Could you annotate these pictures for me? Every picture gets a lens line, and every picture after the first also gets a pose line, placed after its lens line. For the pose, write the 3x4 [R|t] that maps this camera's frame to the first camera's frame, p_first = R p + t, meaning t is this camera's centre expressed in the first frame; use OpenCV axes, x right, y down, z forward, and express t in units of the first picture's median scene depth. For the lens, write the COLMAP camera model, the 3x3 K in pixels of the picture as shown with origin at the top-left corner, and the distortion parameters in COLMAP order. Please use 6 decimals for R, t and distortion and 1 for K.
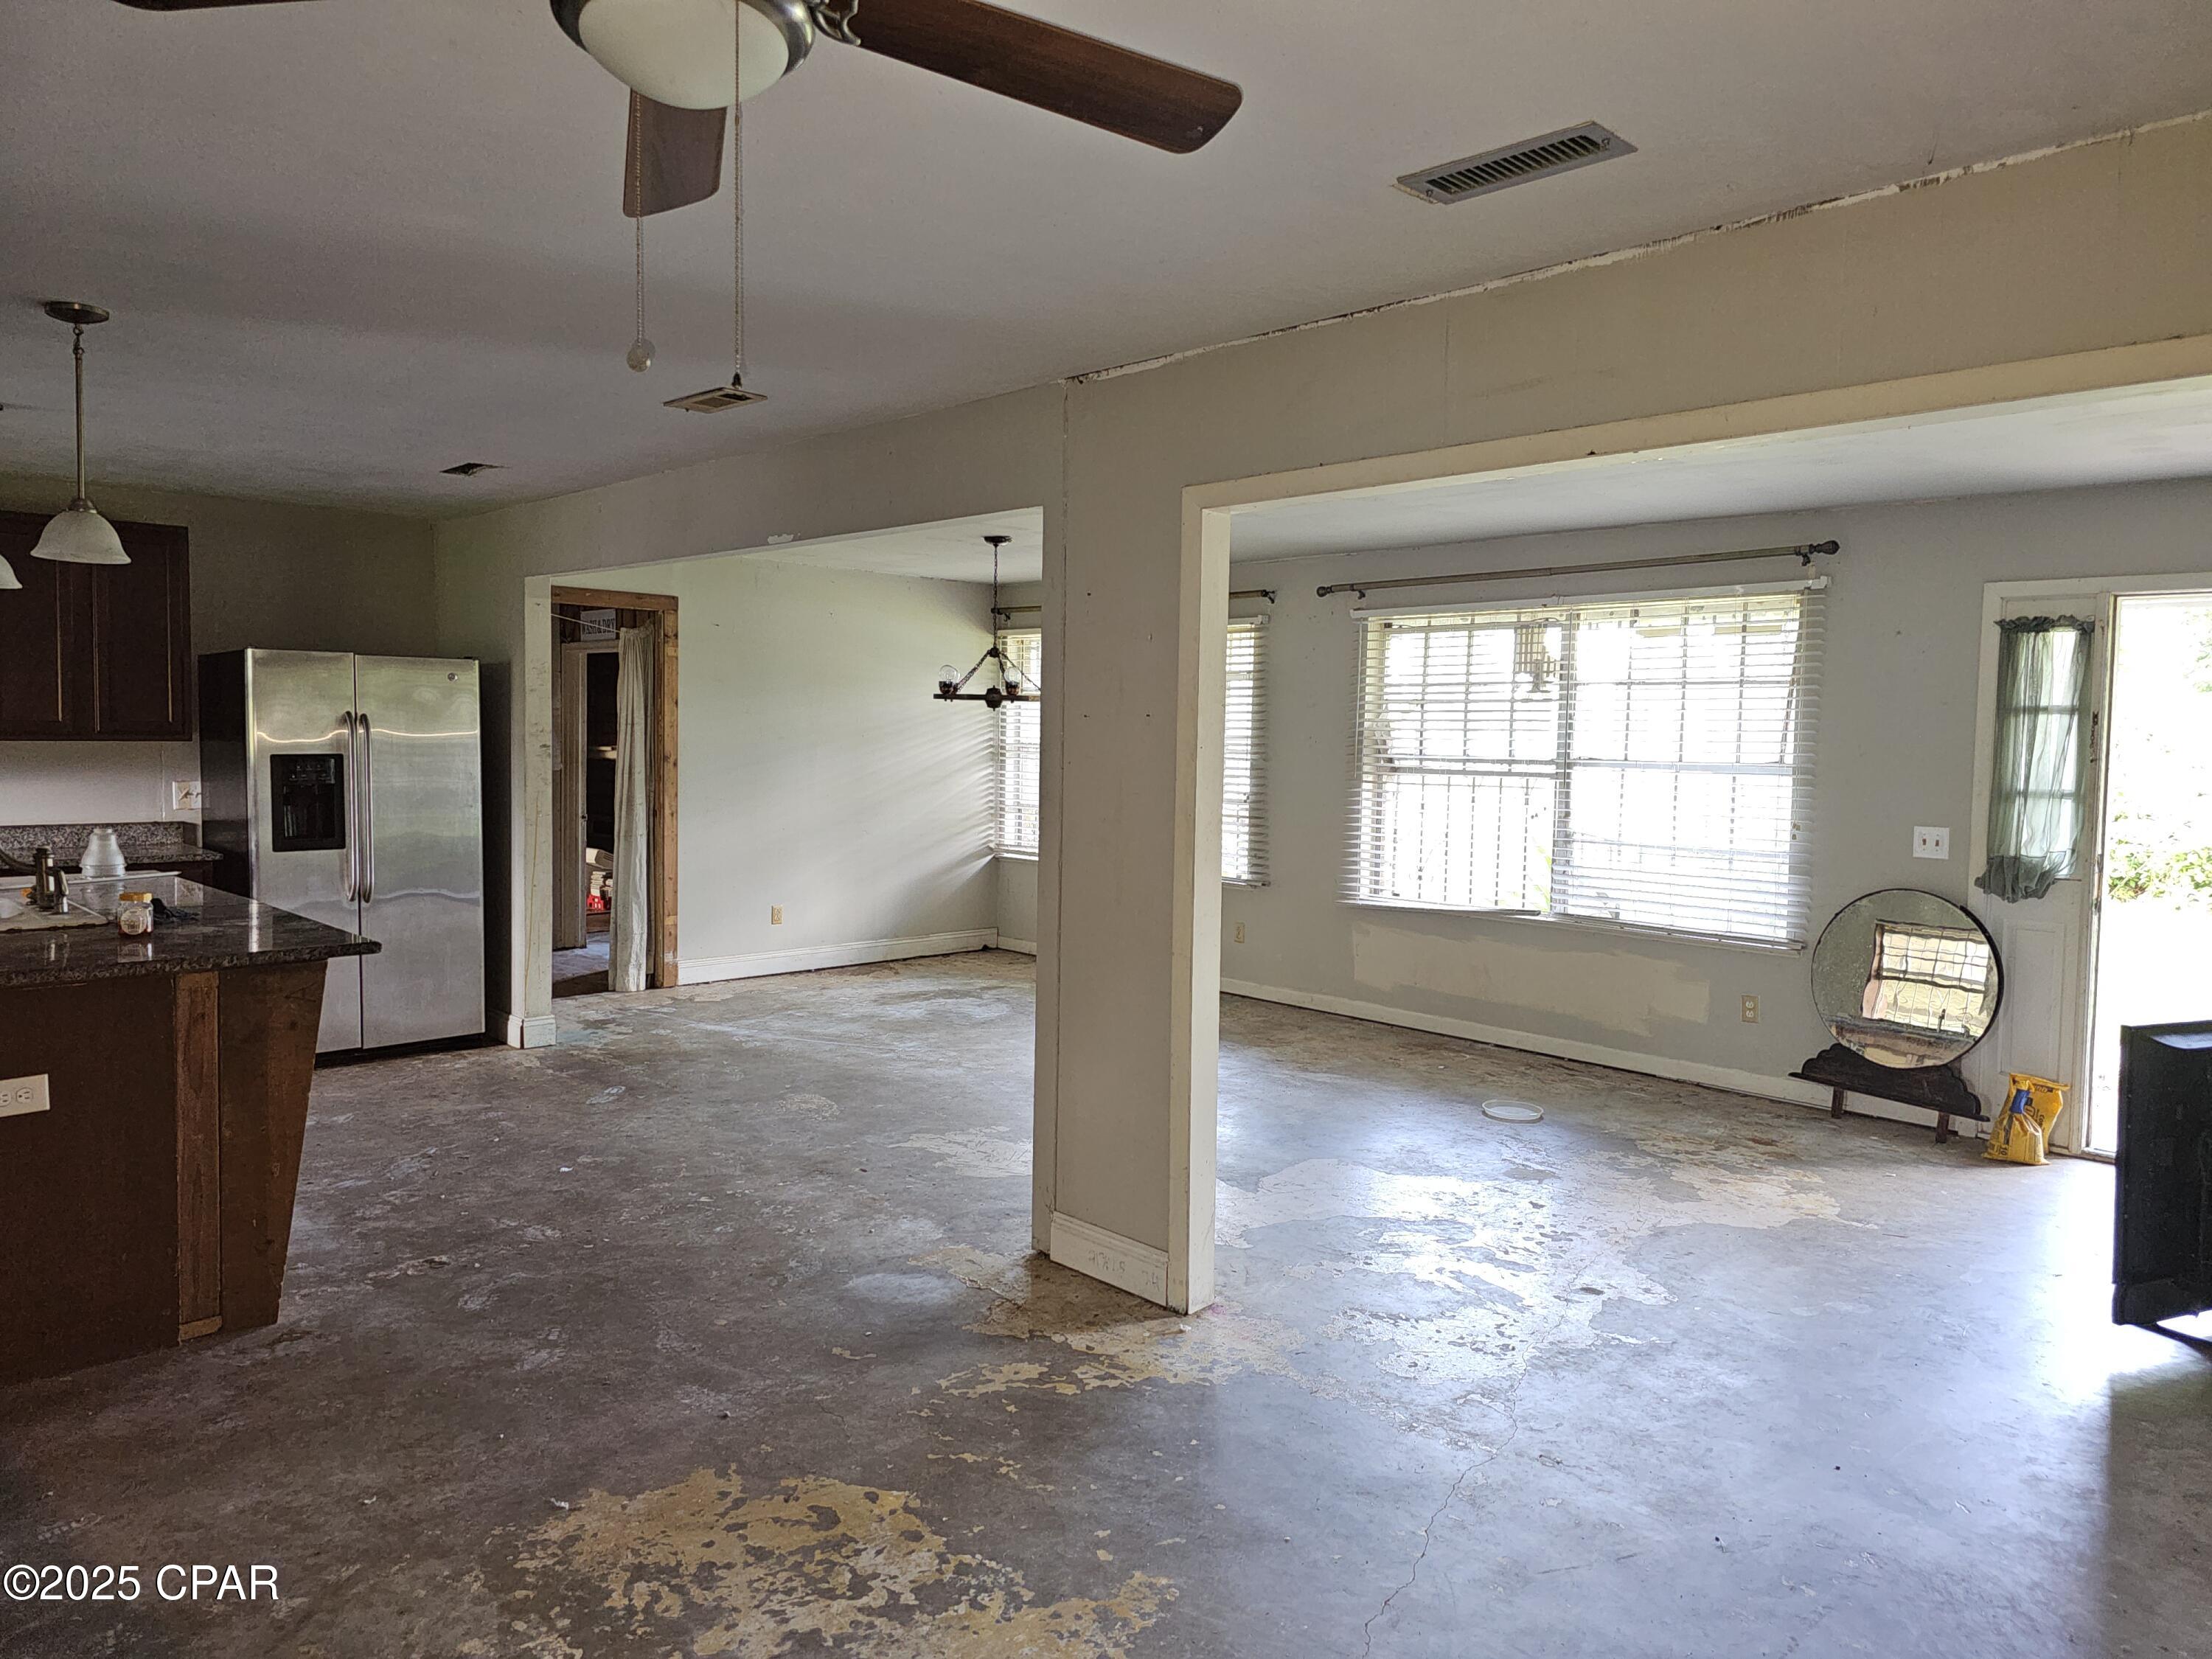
lens RADIAL K [[1477.8, 0, 1106.0], [0, 1477.8, 829.5], [0, 0, 1]] dist [0.006523, -0.000086]
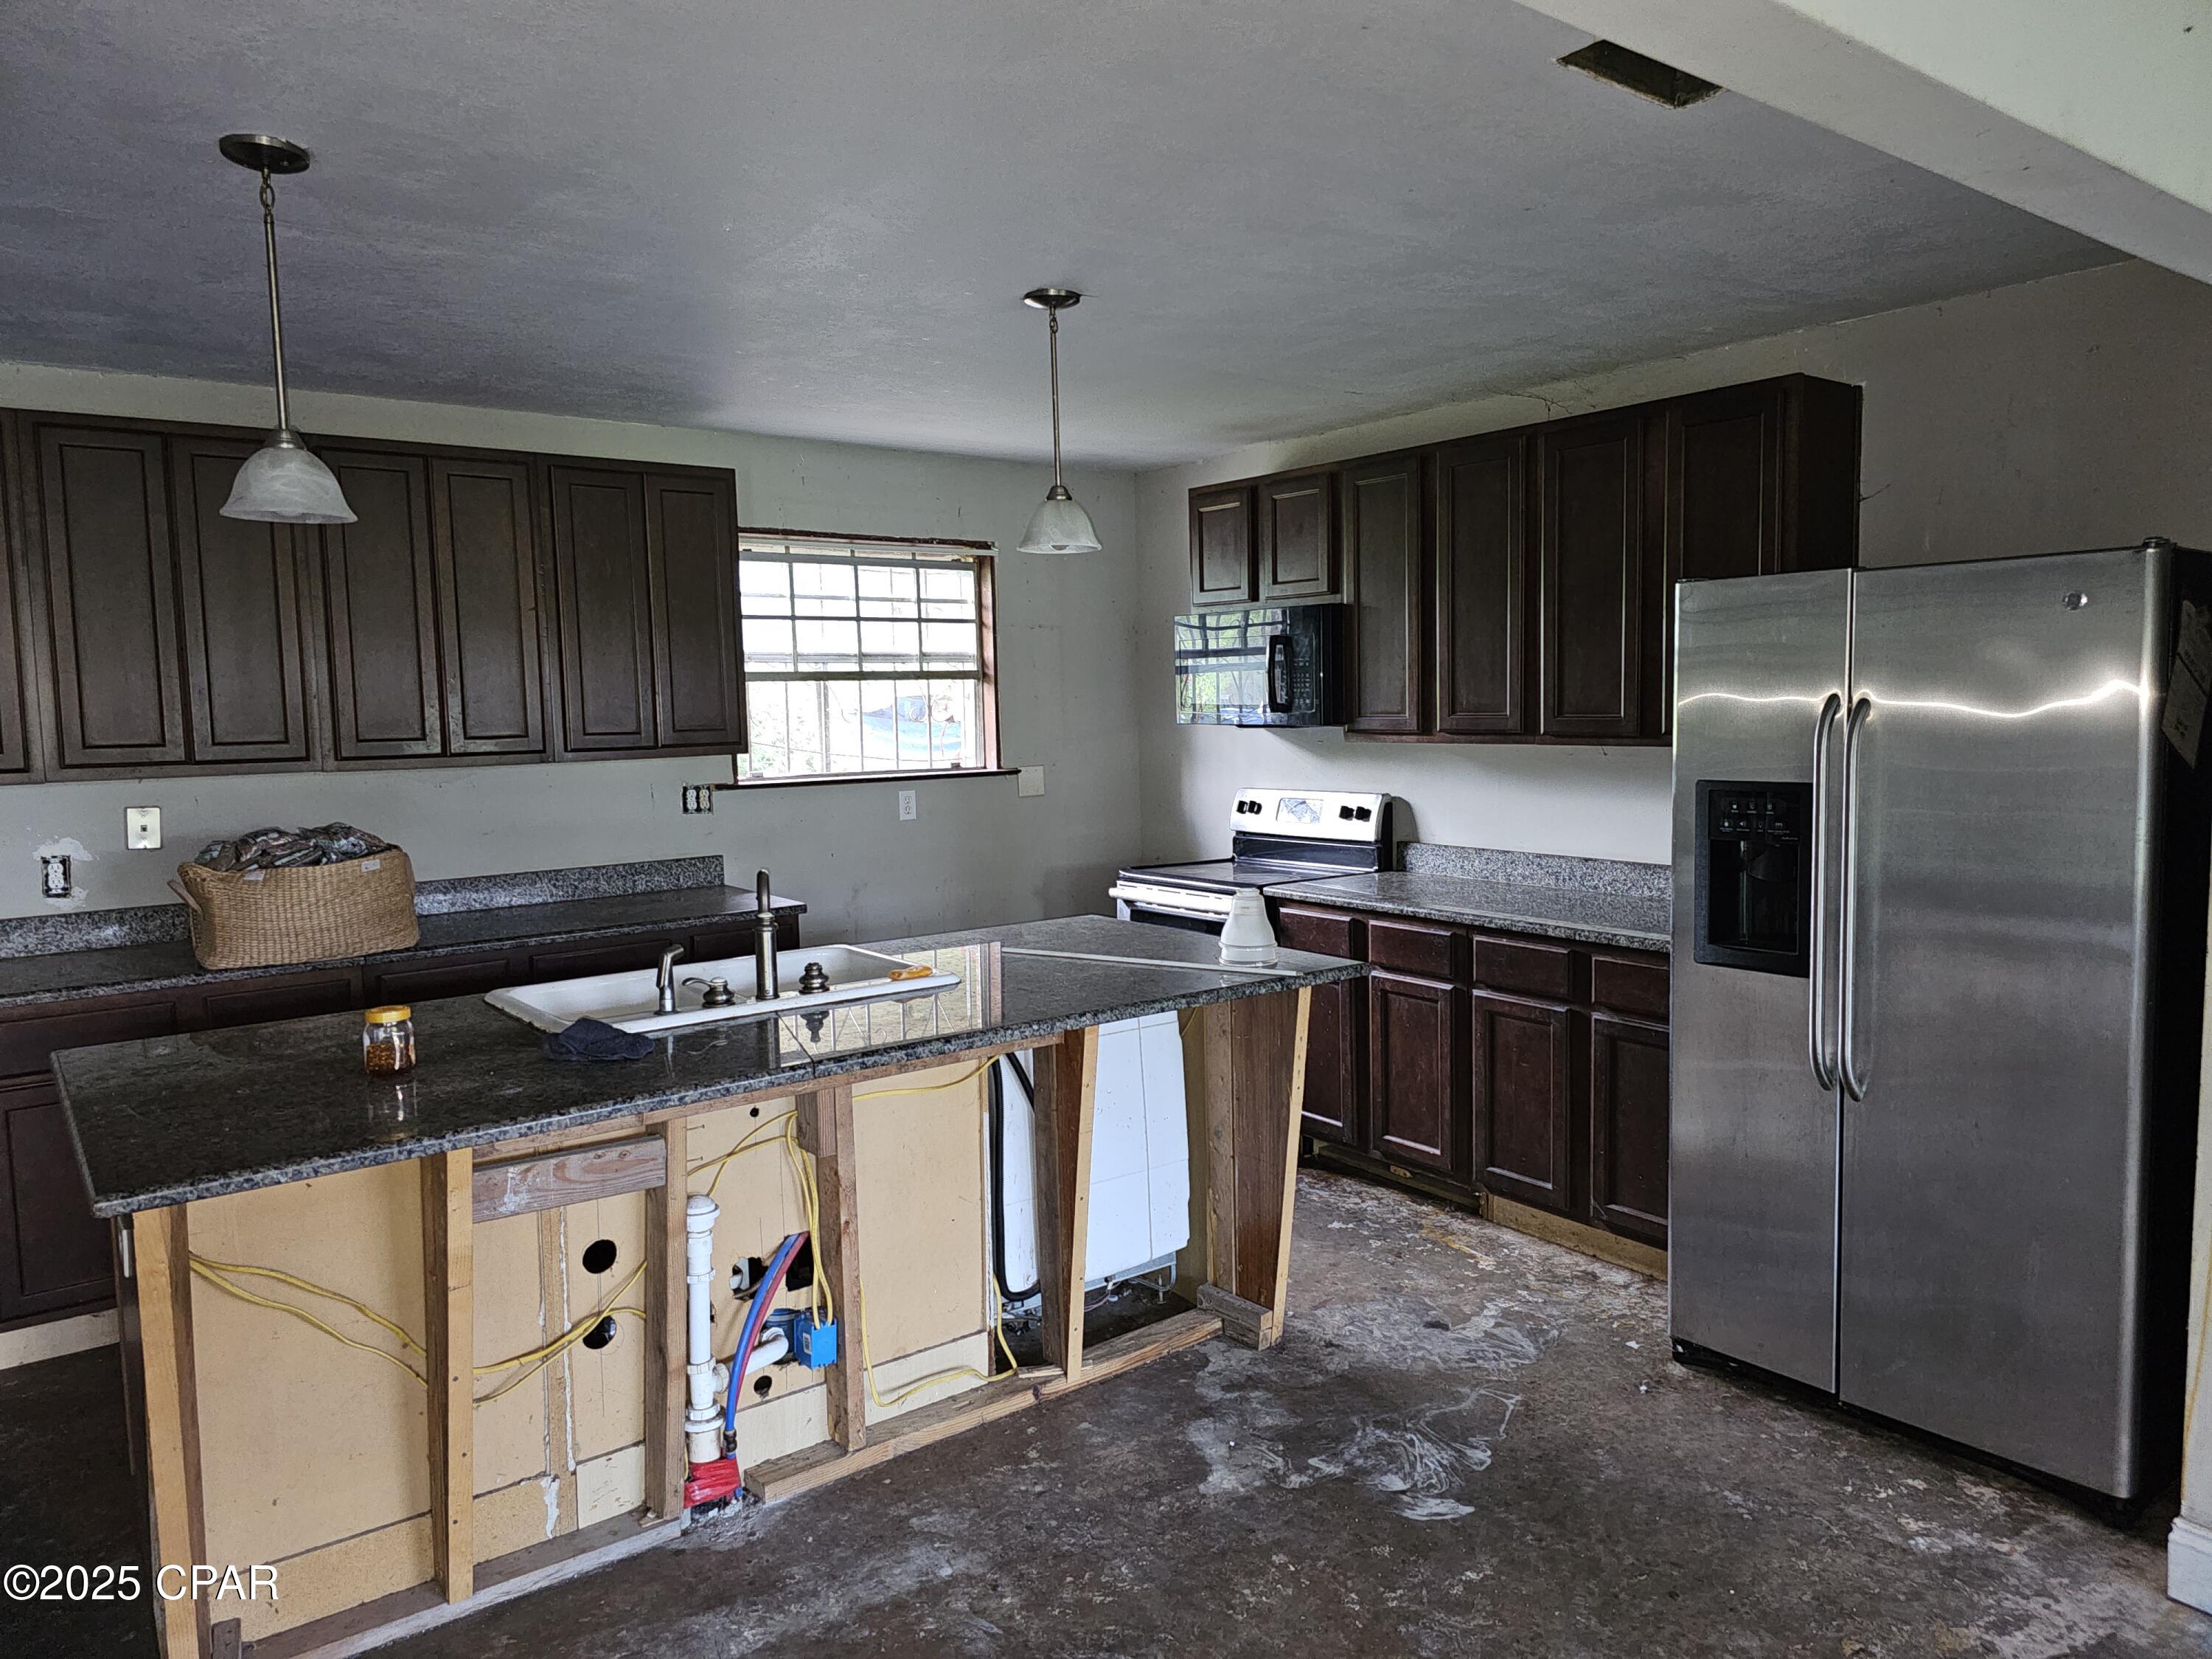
lens RADIAL K [[1477.8, 0, 1106.0], [0, 1477.8, 829.5], [0, 0, 1]] dist [0.006523, -0.000086]
pose [[-0.093123, 0.072514, -0.993010, -0.017936], [-0.045449, 0.995995, 0.076994, -0.063137], [0.994617, 0.052301, -0.089454, 0.828149]]
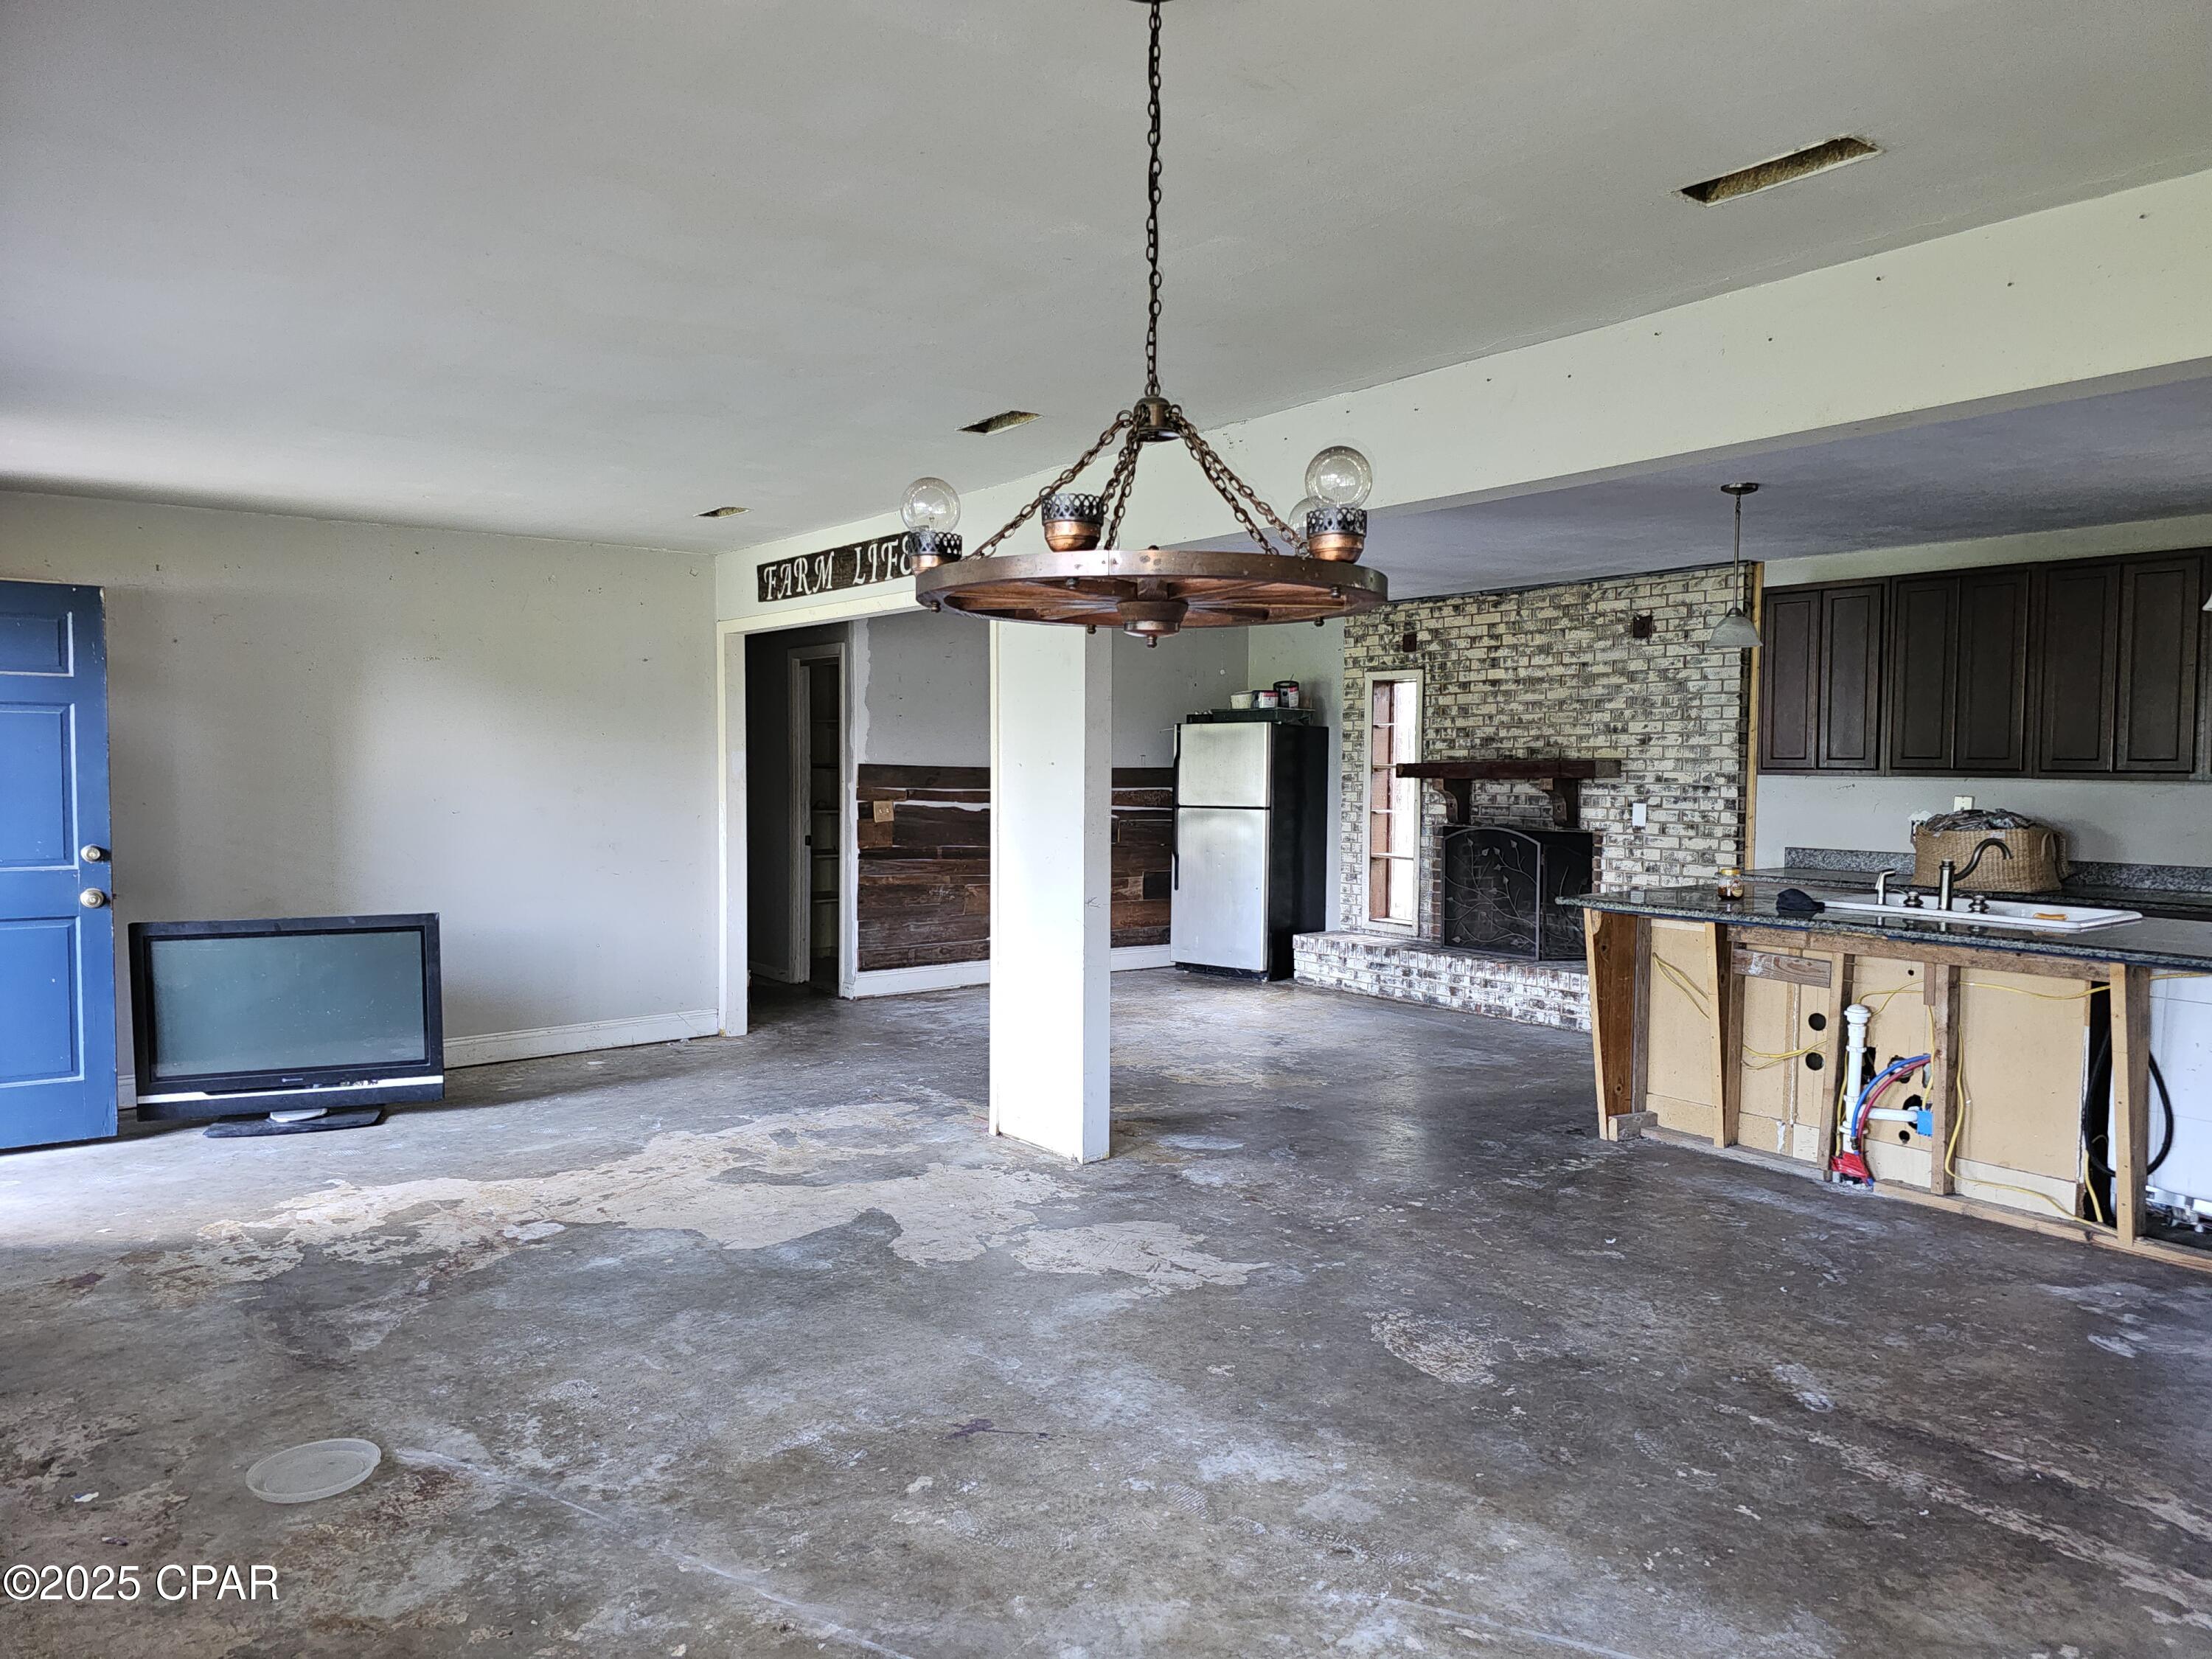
lens RADIAL K [[1477.8, 0, 1106.0], [0, 1477.8, 829.5], [0, 0, 1]] dist [0.006523, -0.000086]
pose [[-0.994349, -0.029735, 0.101914, -0.114642], [-0.017874, 0.993160, 0.115381, -0.094195], [-0.104648, 0.112907, -0.988079, 1.515146]]
